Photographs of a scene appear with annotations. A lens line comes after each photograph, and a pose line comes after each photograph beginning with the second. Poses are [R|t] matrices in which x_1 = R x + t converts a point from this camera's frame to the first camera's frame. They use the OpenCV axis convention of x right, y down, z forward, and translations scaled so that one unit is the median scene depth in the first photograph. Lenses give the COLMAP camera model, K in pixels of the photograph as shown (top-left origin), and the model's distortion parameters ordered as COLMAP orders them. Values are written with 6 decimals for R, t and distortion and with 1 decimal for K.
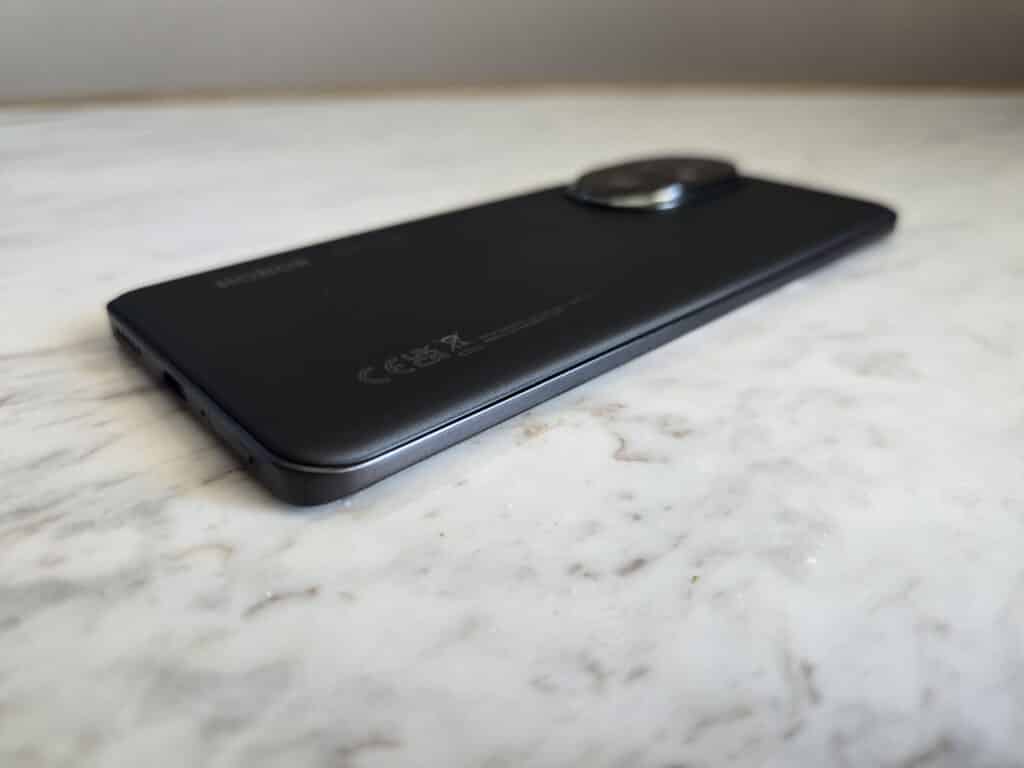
lens RADIAL K [[691.4, 0, 512.0], [0, 691.4, 384.0], [0, 0, 1]] dist [-0.033304, -0.002180]
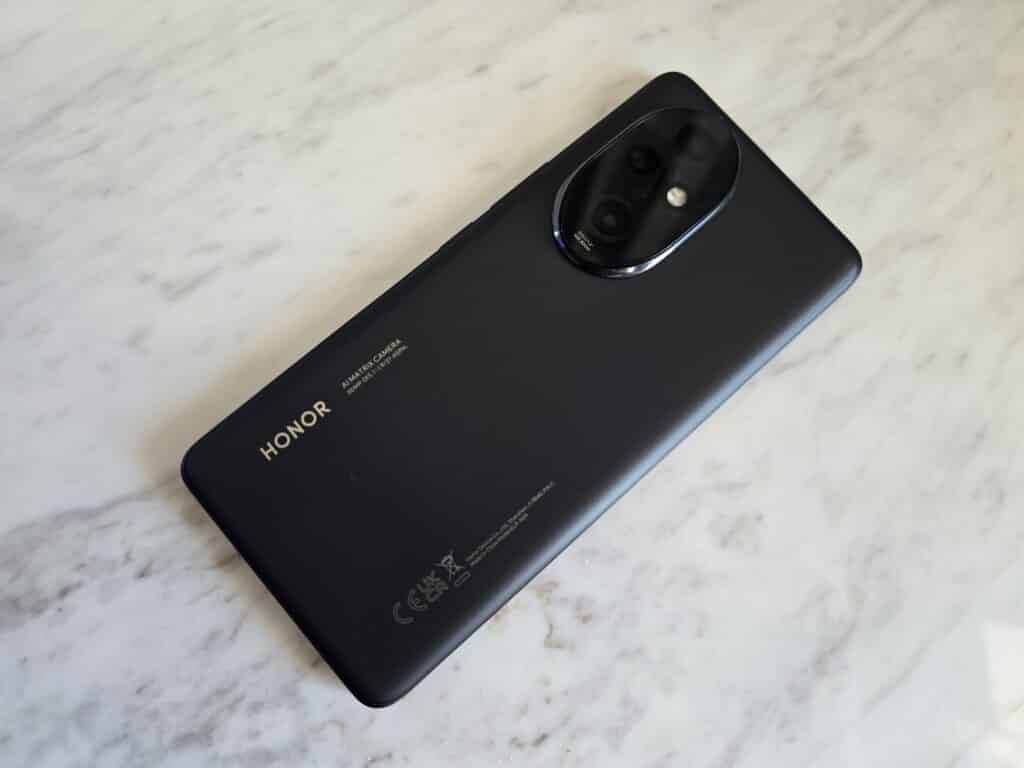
lens RADIAL K [[679.6, 0, 512.0], [0, 679.6, 384.0], [0, 0, 1]] dist [0.000429, -0.037968]
pose [[0.997881, 0.034649, 0.055074, -0.054792], [-0.063494, 0.703545, 0.707809, -1.705825], [-0.014222, -0.709806, 0.704254, 0.279610]]
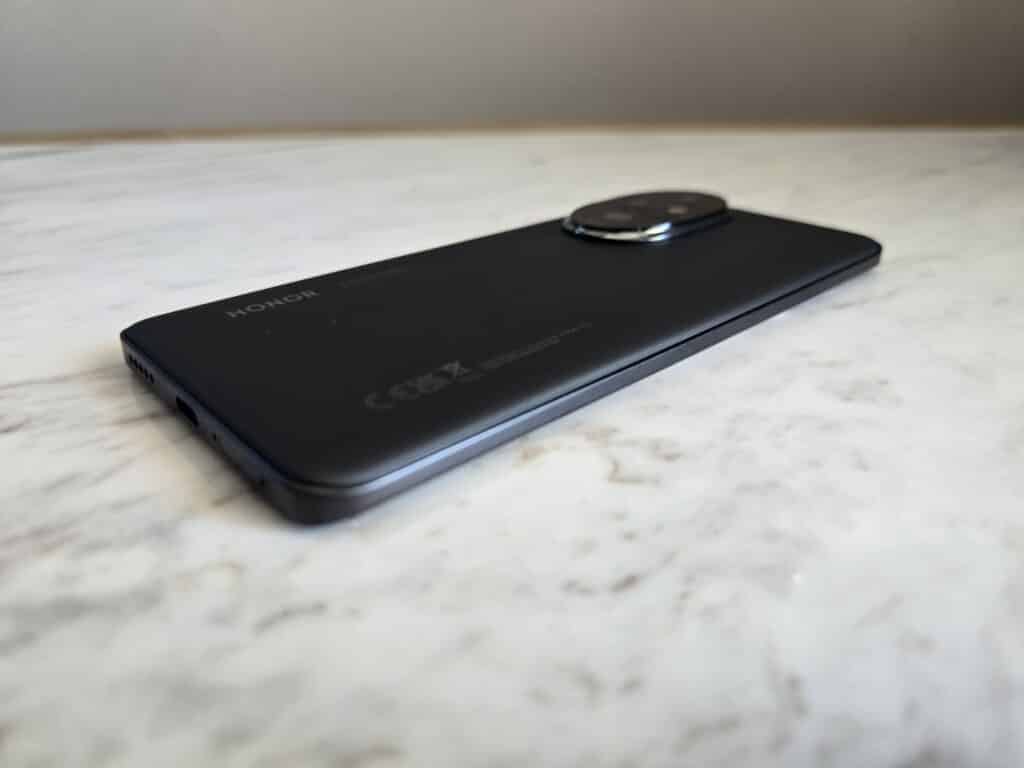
lens RADIAL K [[679.6, 0, 512.0], [0, 679.6, 384.0], [0, 0, 1]] dist [0.000429, -0.037968]
pose [[0.999995, 0.000372, 0.003183, -0.001515], [-0.000251, 0.999274, -0.038102, 0.000631], [-0.003195, 0.038101, 0.999269, -0.039458]]
